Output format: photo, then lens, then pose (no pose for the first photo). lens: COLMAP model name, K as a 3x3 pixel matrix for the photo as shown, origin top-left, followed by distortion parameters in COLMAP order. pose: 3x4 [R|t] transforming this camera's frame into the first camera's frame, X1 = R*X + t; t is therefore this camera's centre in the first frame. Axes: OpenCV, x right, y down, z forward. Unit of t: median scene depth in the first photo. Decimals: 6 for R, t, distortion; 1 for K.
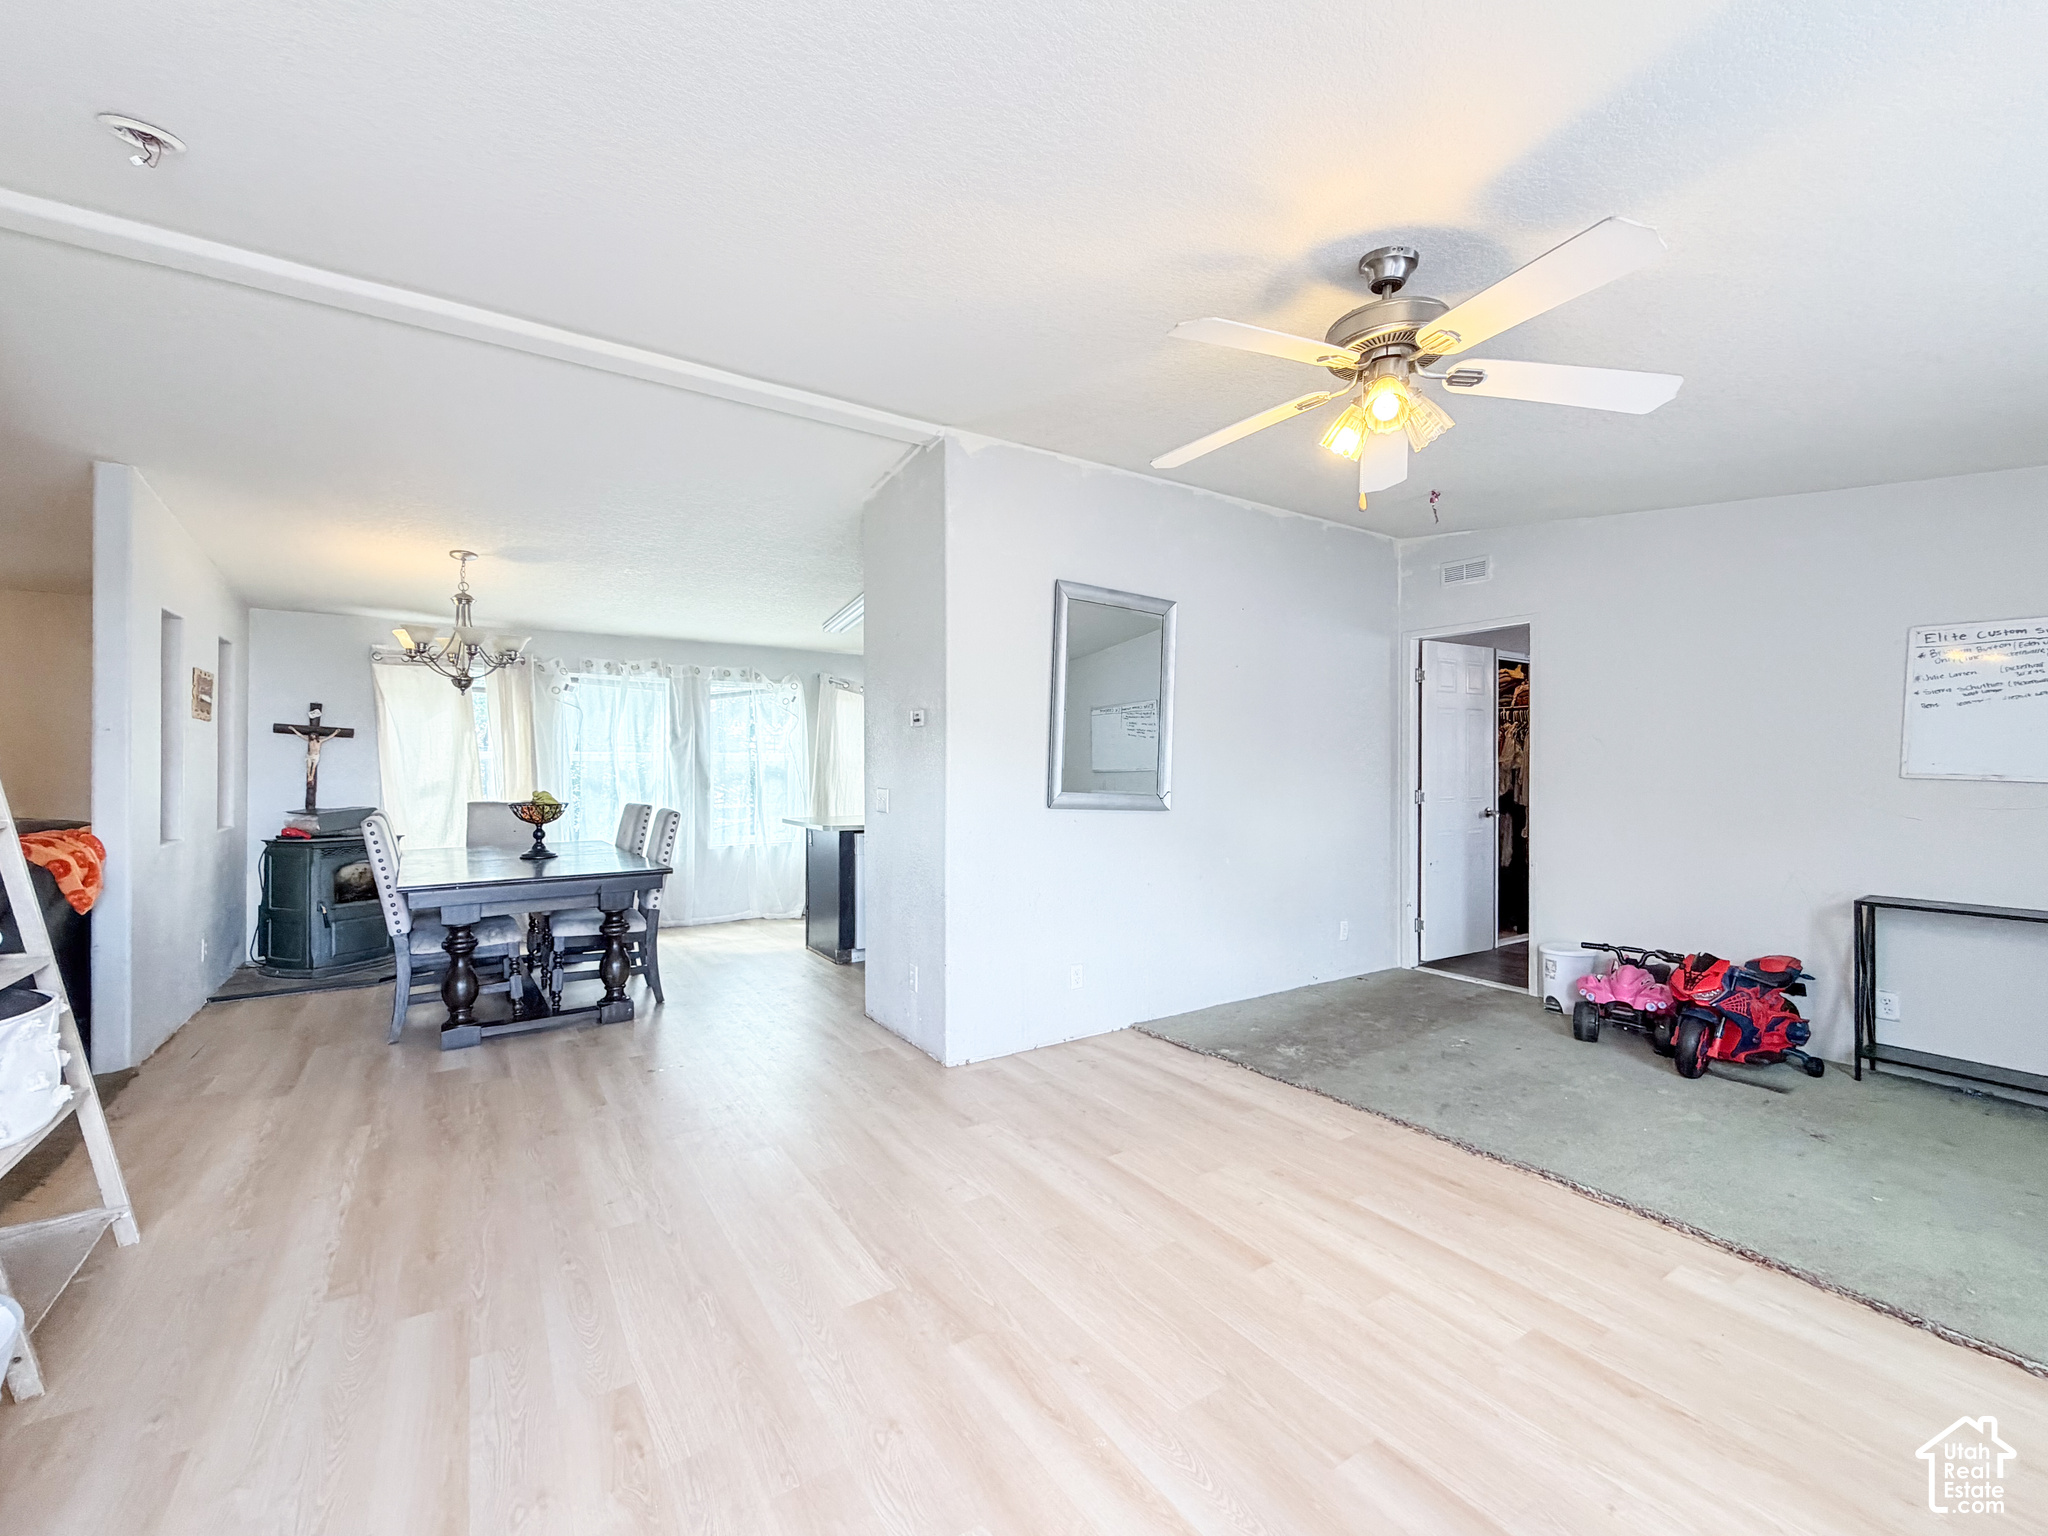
lens RADIAL K [[826.6, 0, 1038.9], [0, 826.6, 756.7], [0, 0, 1]] dist [-0.002616, 0.000282]
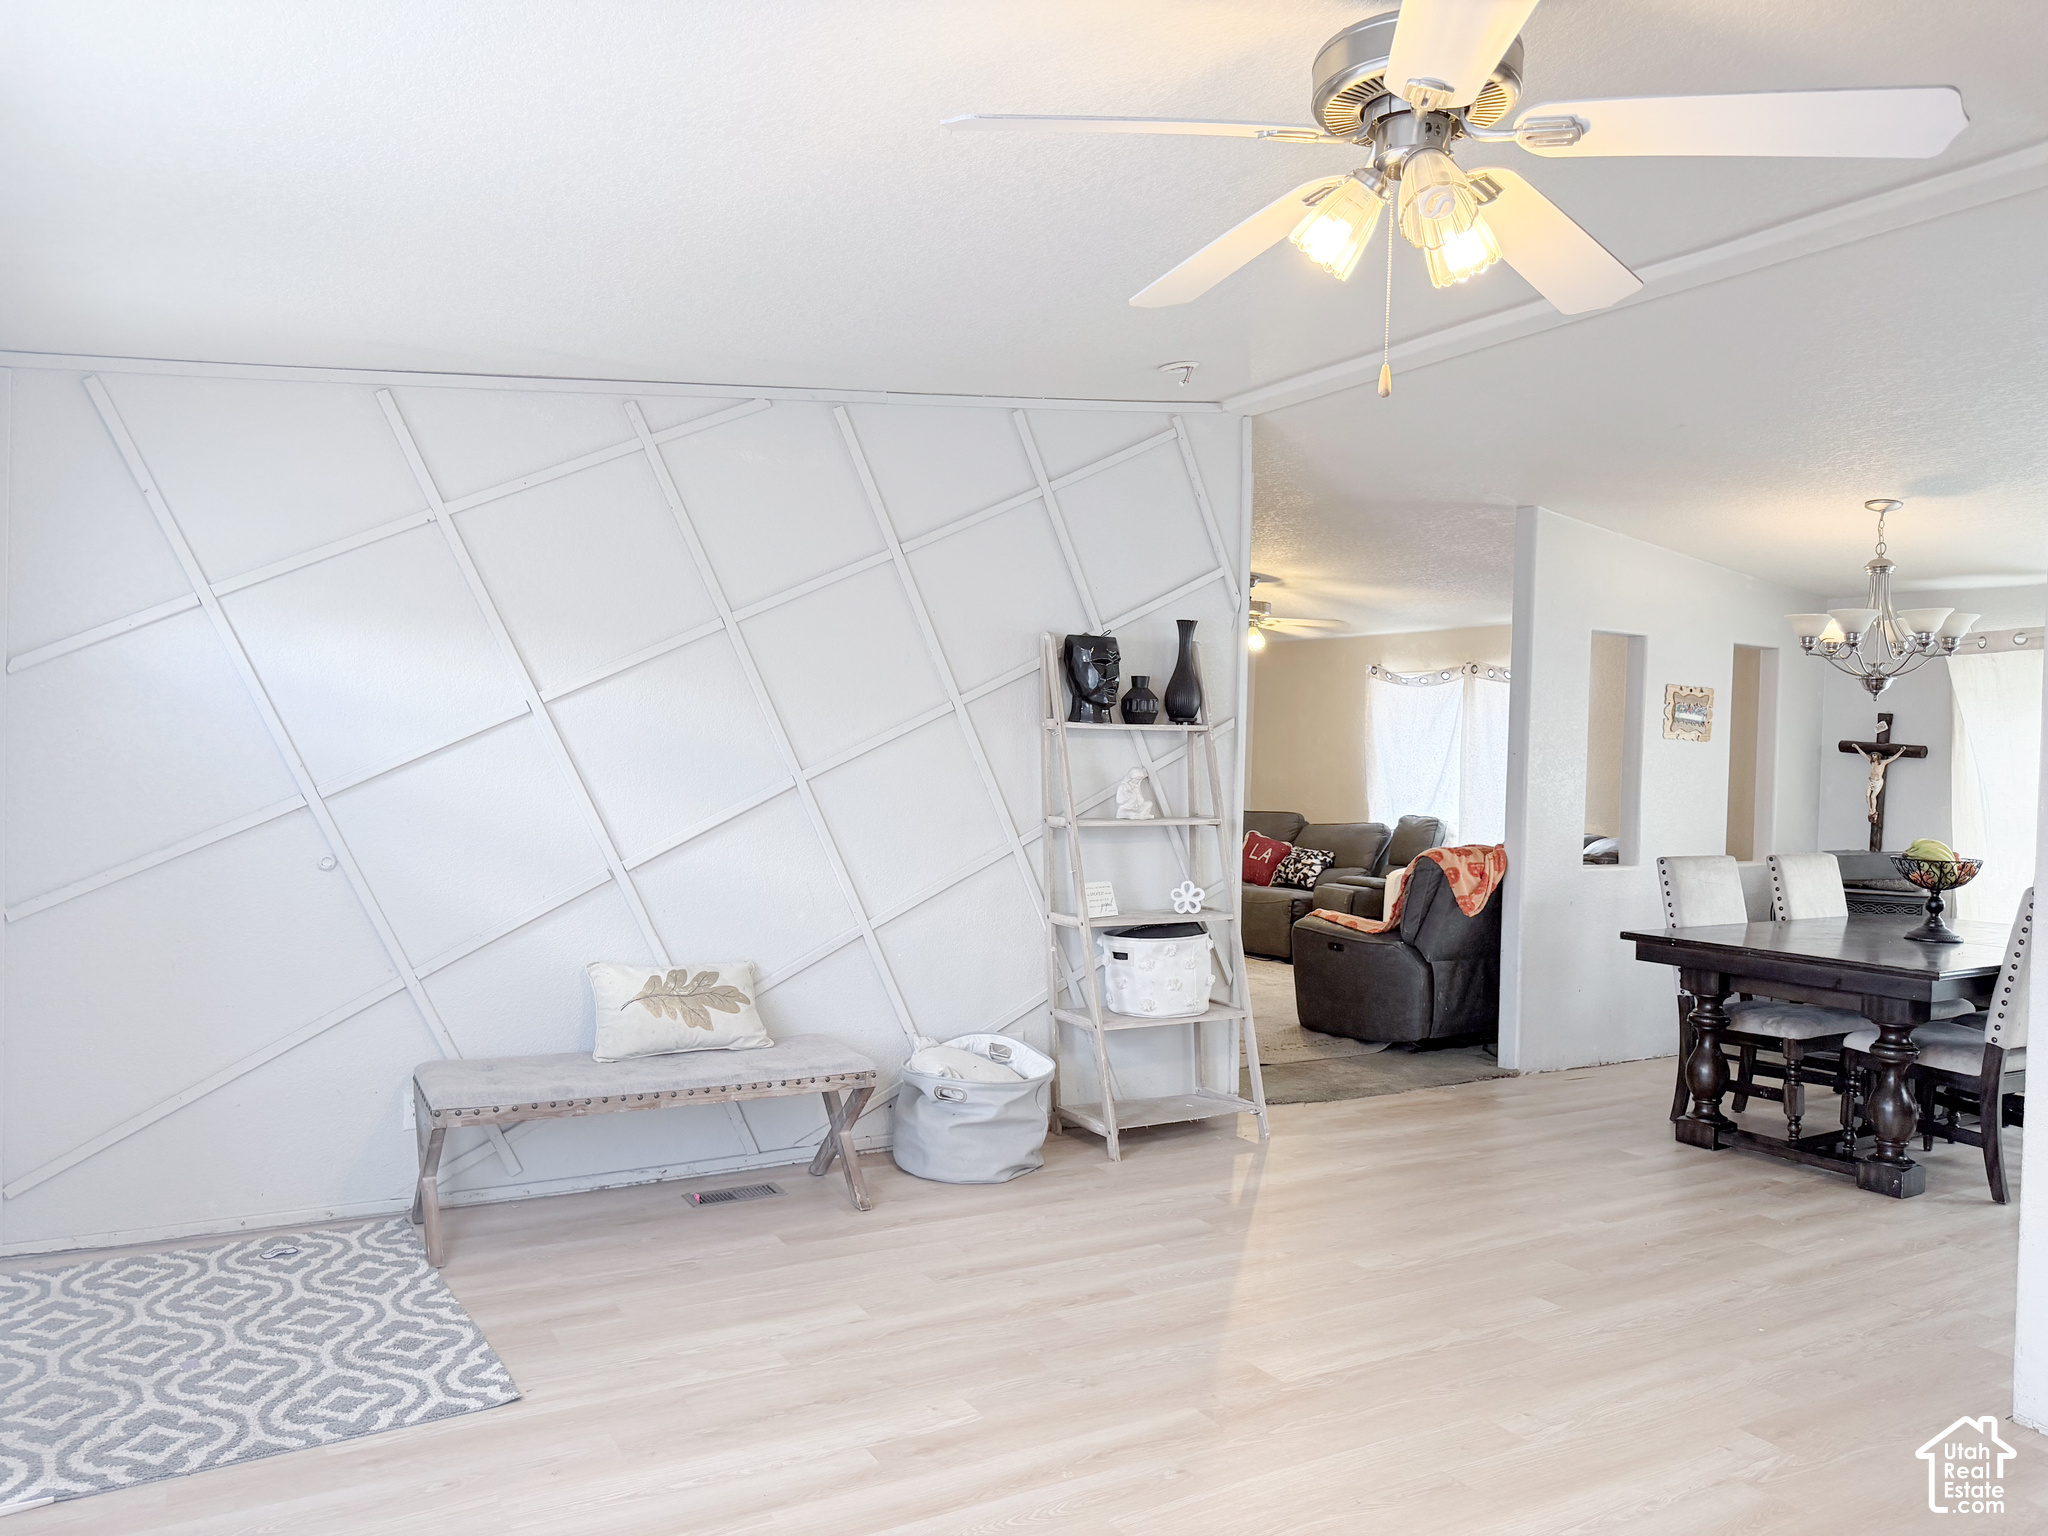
lens RADIAL K [[1427.0, 0, 1030.6], [0, 1427.0, 777.4], [0, 0, 1]] dist [-0.007979, -0.004262]
pose [[-0.041376, 0.011991, -0.999072, 0.568086], [-0.013272, 0.999833, 0.012550, -0.013643], [0.999055, 0.013779, -0.041210, 0.318249]]
